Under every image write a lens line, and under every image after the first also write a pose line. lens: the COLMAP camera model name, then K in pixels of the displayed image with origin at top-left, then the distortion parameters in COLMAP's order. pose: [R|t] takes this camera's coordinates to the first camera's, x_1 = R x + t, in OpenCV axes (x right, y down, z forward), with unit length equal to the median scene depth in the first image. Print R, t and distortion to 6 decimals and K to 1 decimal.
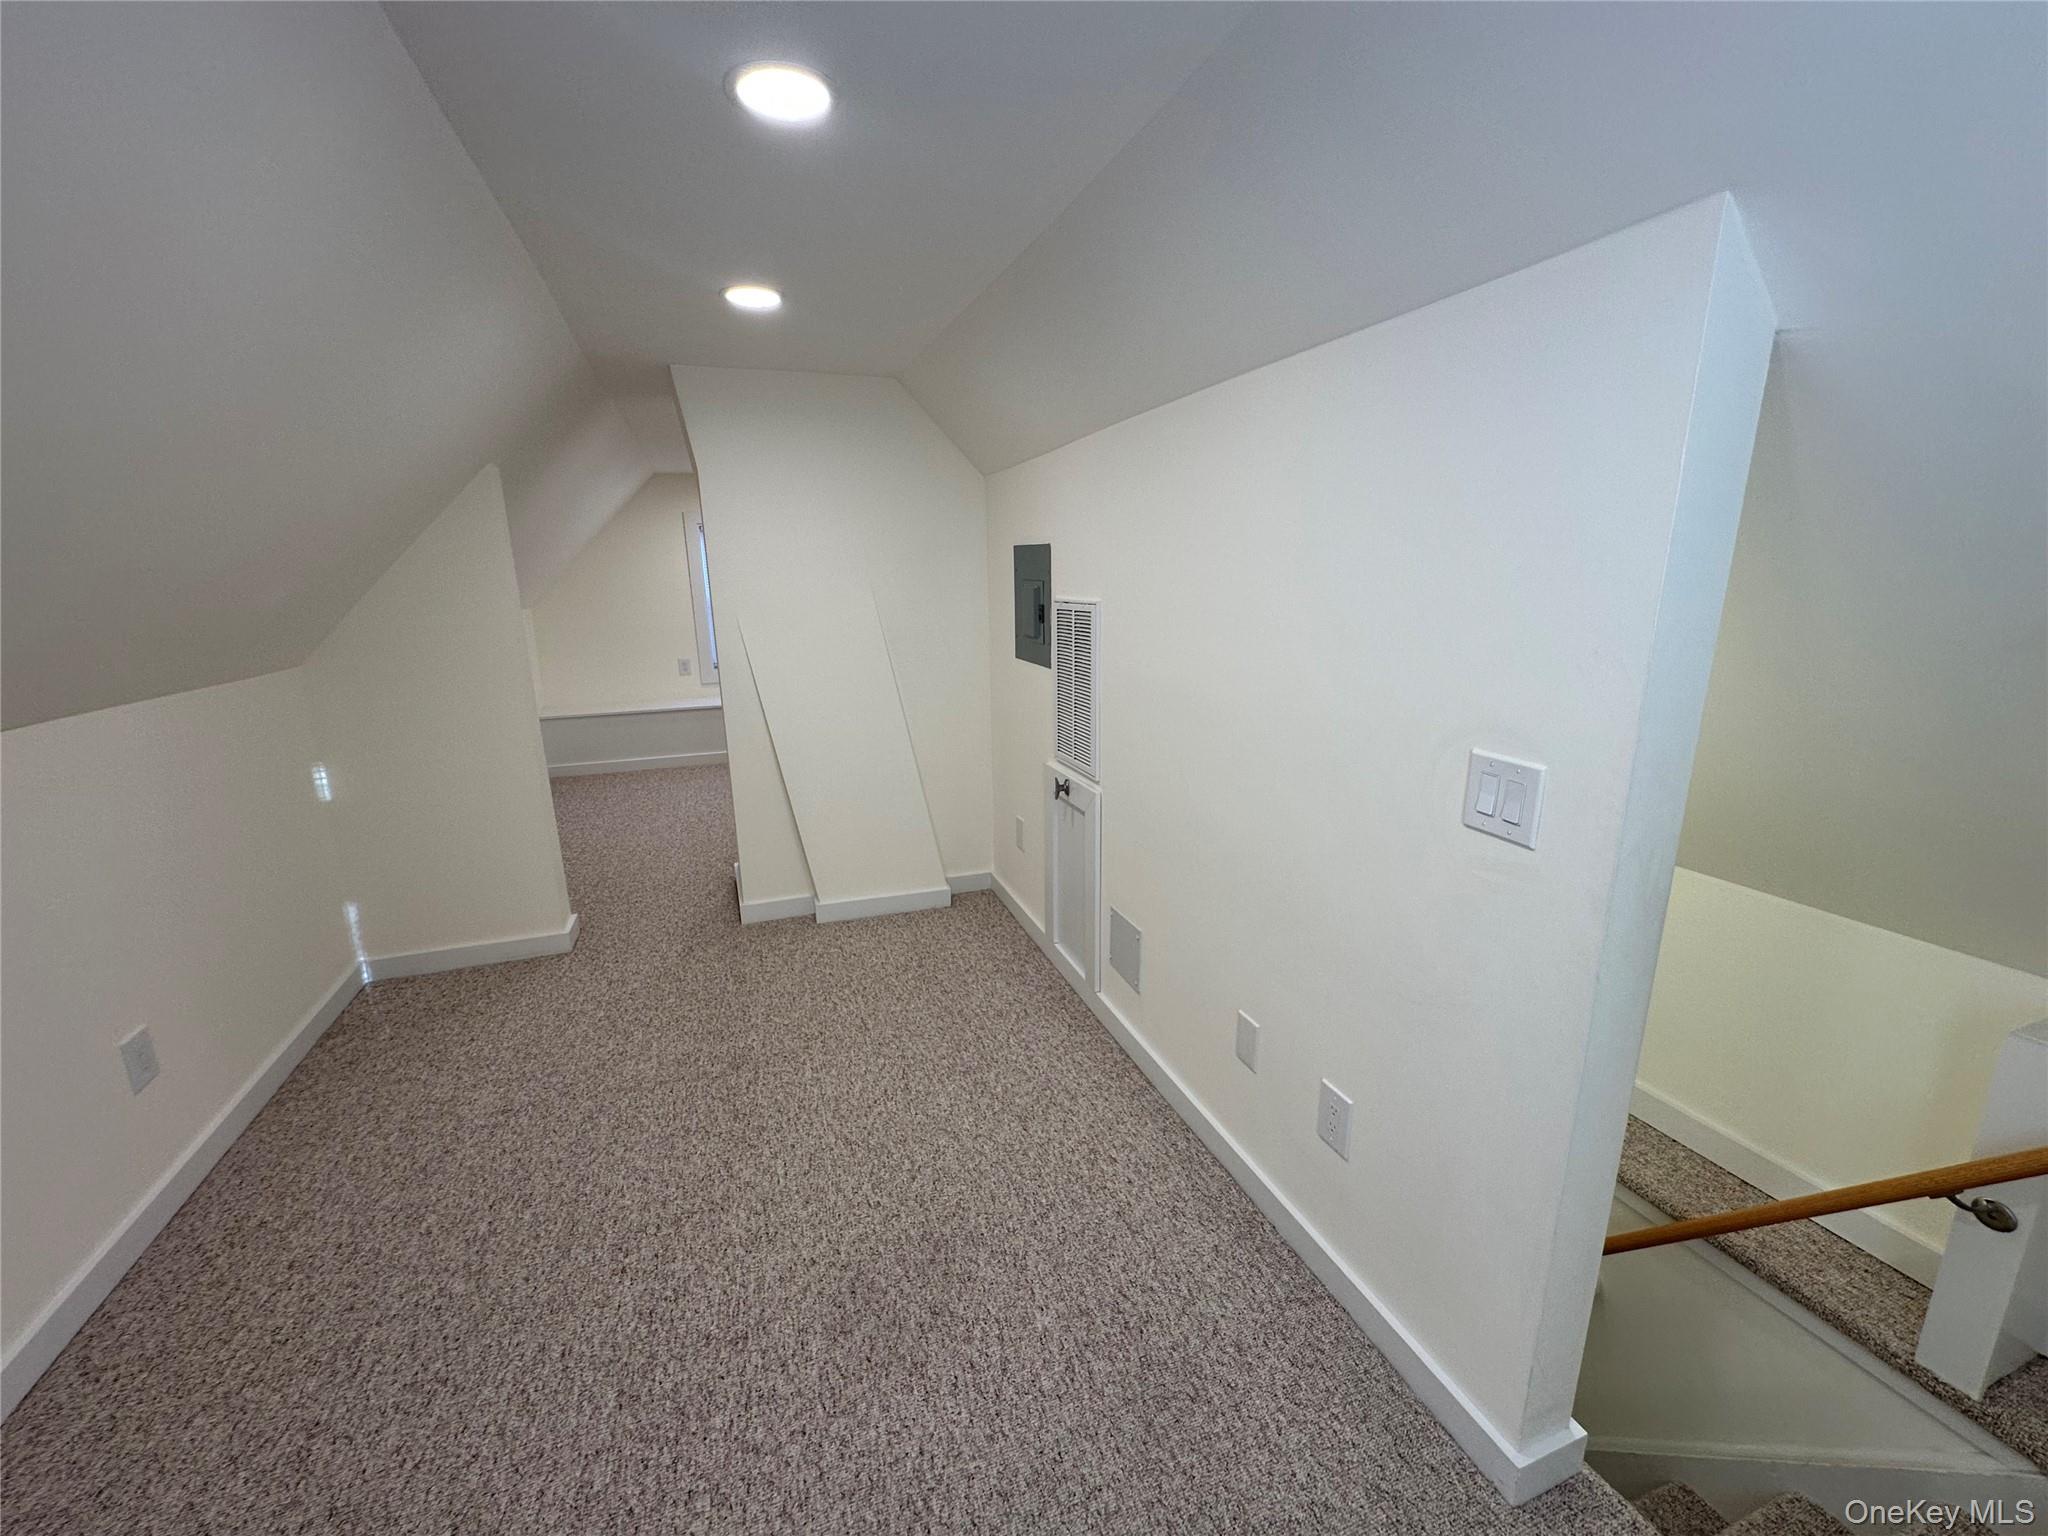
lens RADIAL K [[813.6, 0, 1015.7], [0, 813.6, 768.6], [0, 0, 1]] dist [-0.002539, 0.000955]
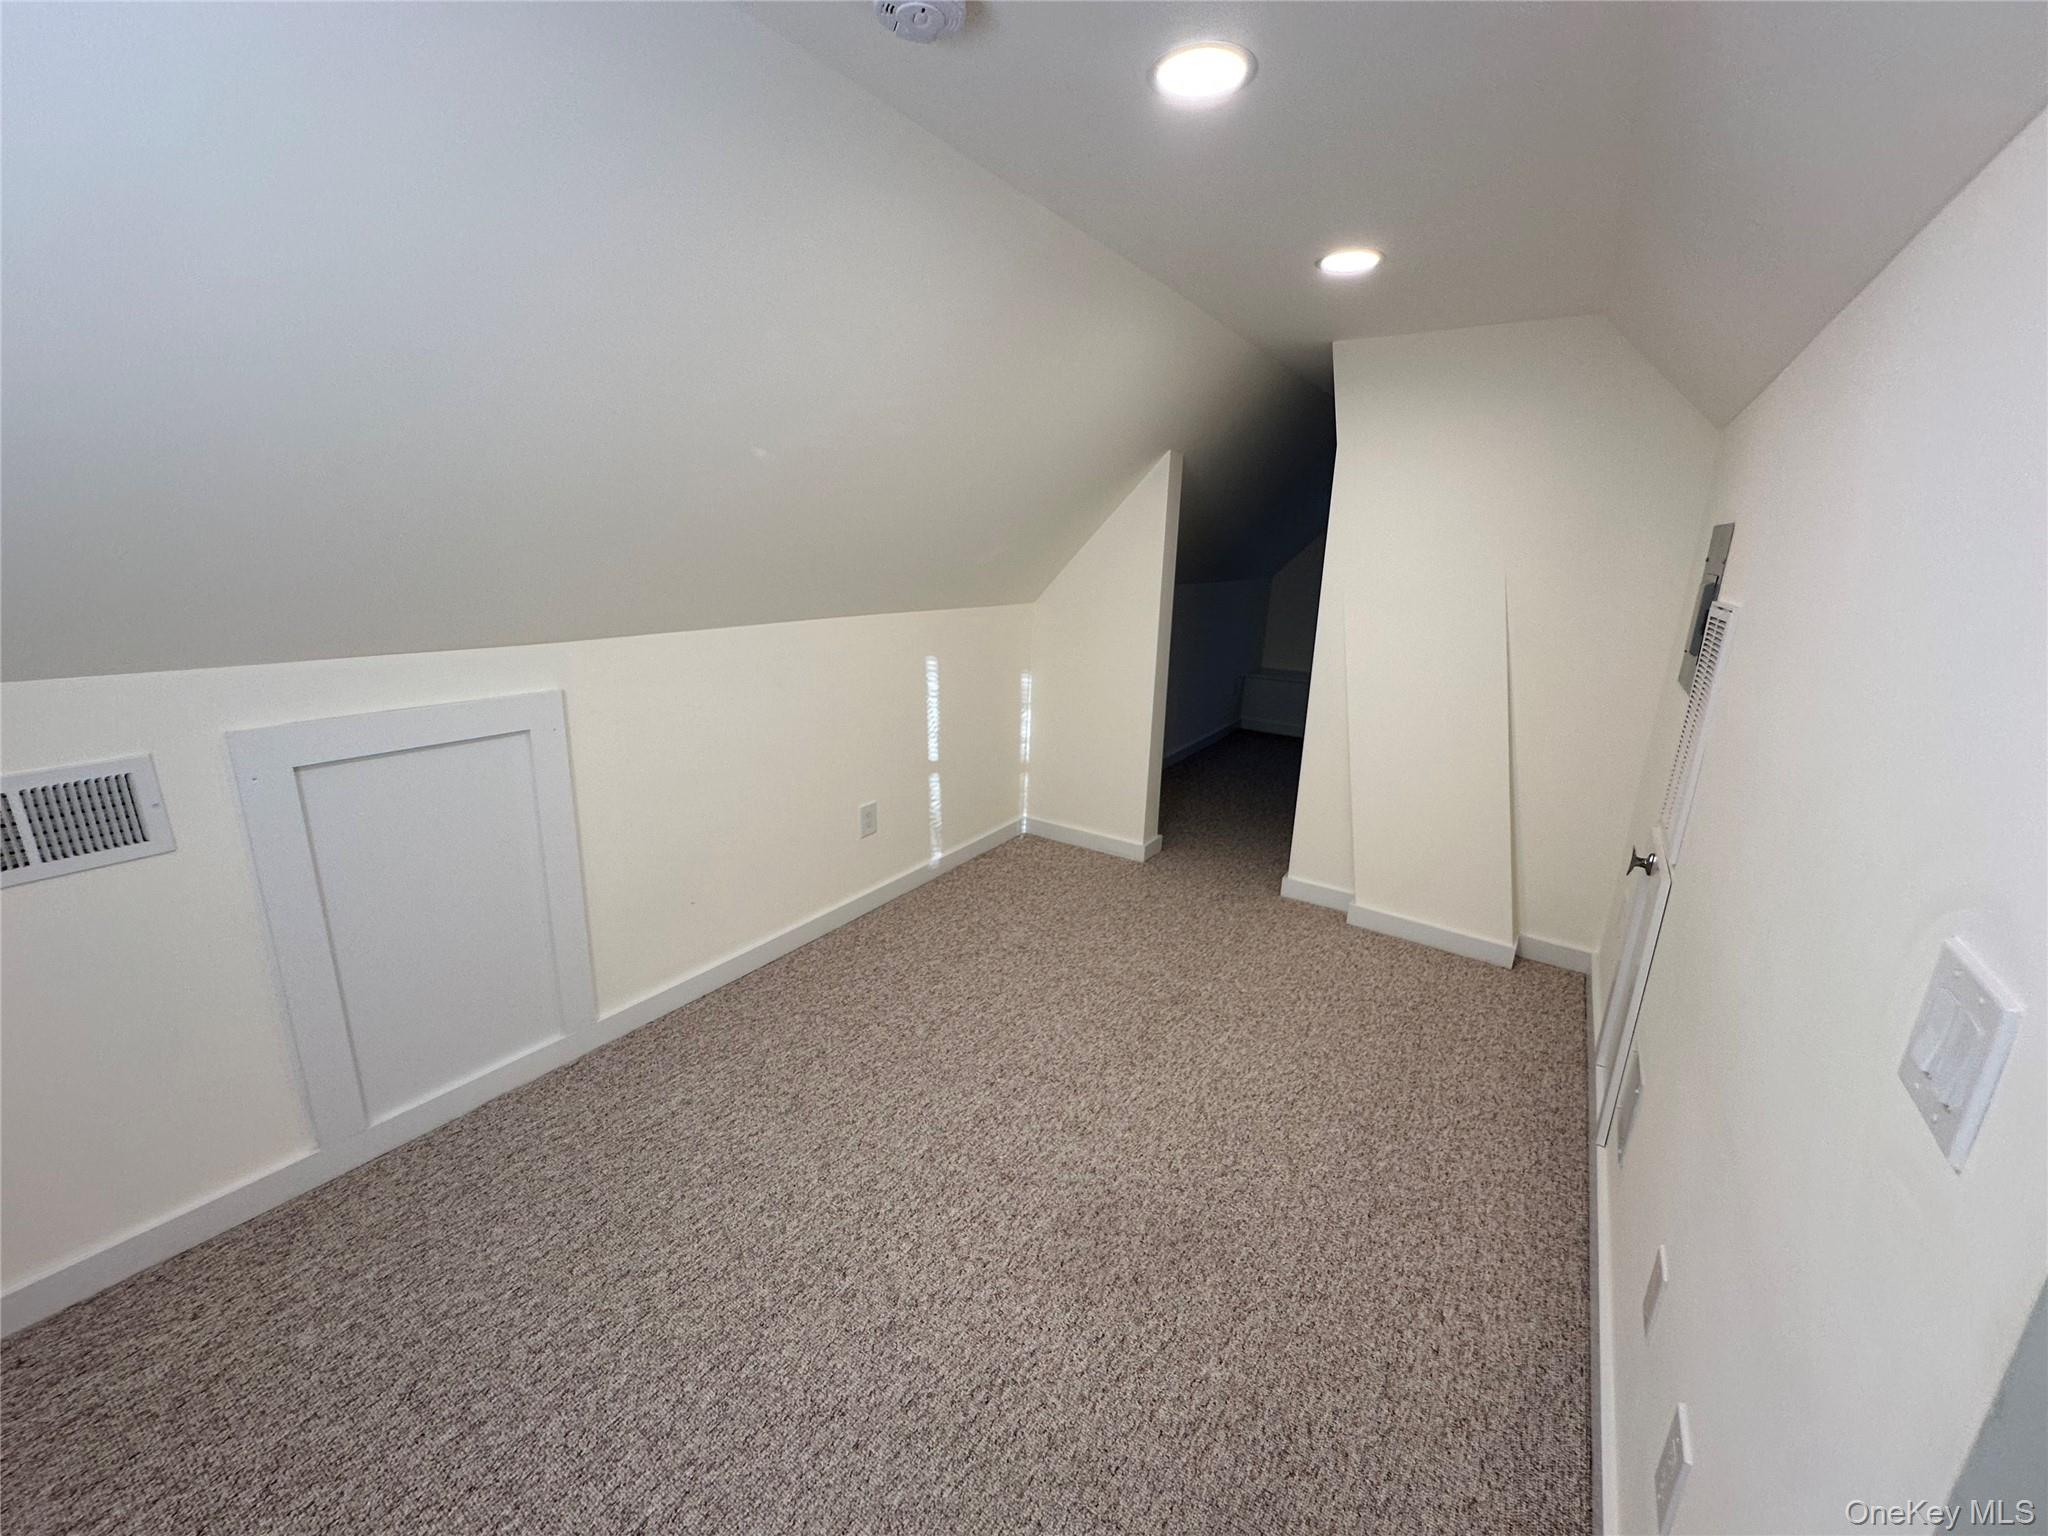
lens RADIAL K [[813.6, 0, 1018.1], [0, 813.6, 763.9], [0, 0, 1]] dist [-0.002539, 0.000955]
pose [[0.596582, 0.239549, -0.765968, 0.369658], [-0.227114, 0.965793, 0.125152, -0.035576], [0.769746, 0.099298, 0.630580, 0.160746]]
